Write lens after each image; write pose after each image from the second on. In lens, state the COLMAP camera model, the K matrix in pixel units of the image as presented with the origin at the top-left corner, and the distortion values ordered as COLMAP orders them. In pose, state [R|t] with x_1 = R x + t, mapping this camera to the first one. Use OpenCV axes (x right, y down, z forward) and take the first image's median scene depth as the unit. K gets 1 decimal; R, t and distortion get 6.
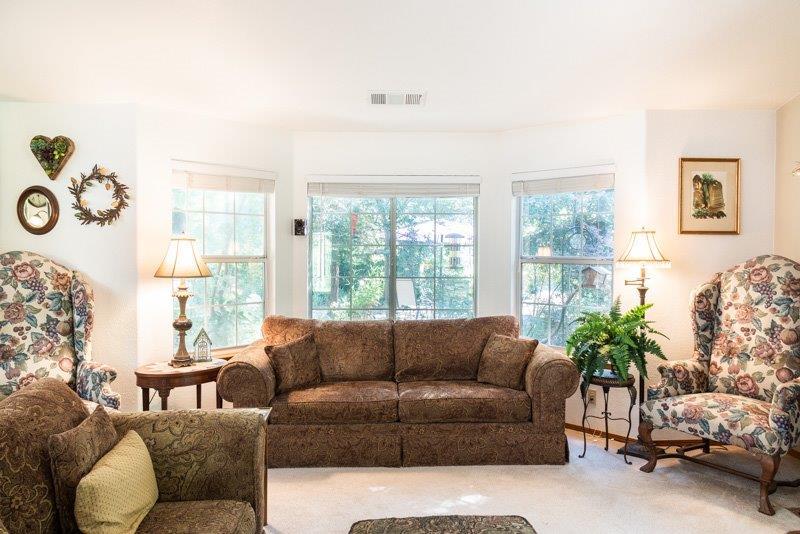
lens RADIAL K [[581.0, 0, 398.2], [0, 581.0, 259.2], [0, 0, 1]] dist [0.000464, 0.005663]
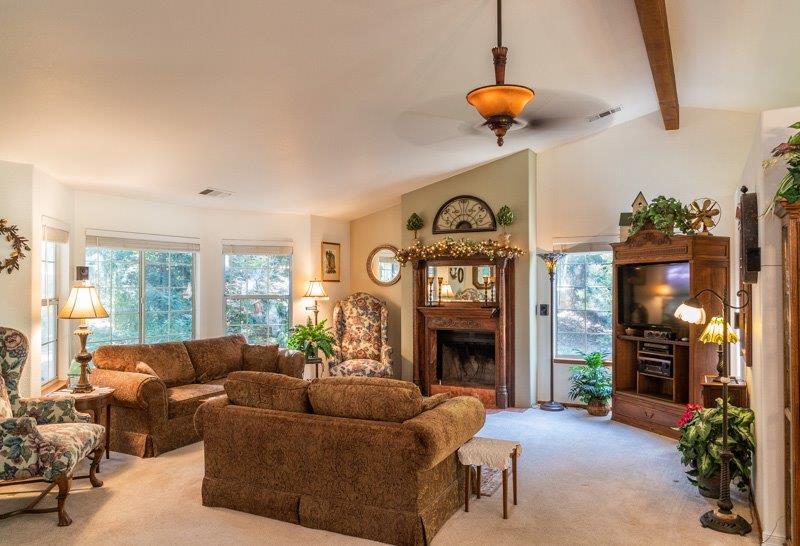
lens RADIAL K [[609.5, 0, 397.6], [0, 609.5, 276.9], [0, 0, 1]] dist [-0.013716, -0.002020]
pose [[0.484563, 0.005705, 0.874738, -1.221682], [0.009714, 0.999882, -0.011902, -0.035342], [-0.874703, 0.014264, 0.484450, -0.190776]]
